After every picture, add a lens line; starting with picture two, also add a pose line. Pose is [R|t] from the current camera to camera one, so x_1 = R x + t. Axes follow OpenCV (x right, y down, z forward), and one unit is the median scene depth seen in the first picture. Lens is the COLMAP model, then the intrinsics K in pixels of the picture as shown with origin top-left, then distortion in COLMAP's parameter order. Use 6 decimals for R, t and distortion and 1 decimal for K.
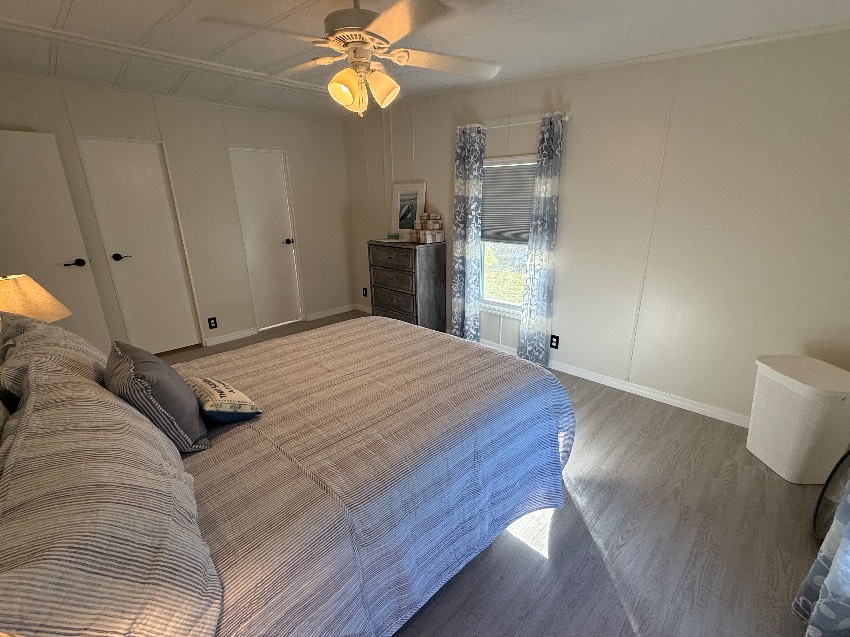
lens RADIAL K [[373.5, 0, 423.1], [0, 373.5, 328.0], [0, 0, 1]] dist [-0.001997, -0.000341]
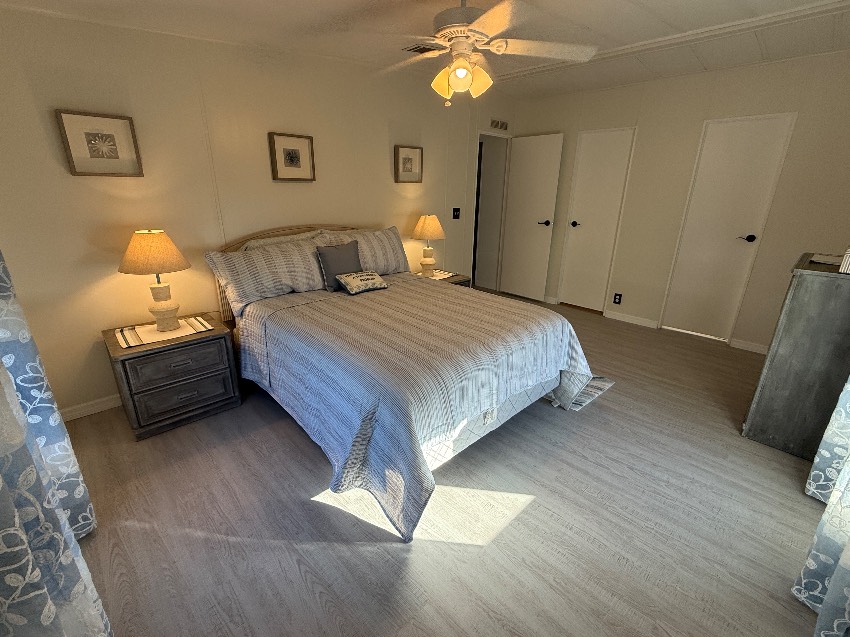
lens RADIAL K [[382.3, 0, 425.4], [0, 382.3, 318.6], [0, 0, 1]] dist [0.000310, -0.000003]
pose [[-0.010877, 0.346201, -0.938097, 1.009904], [-0.330953, 0.884032, 0.330086, -0.301235], [0.943584, 0.314057, 0.104961, 0.850073]]
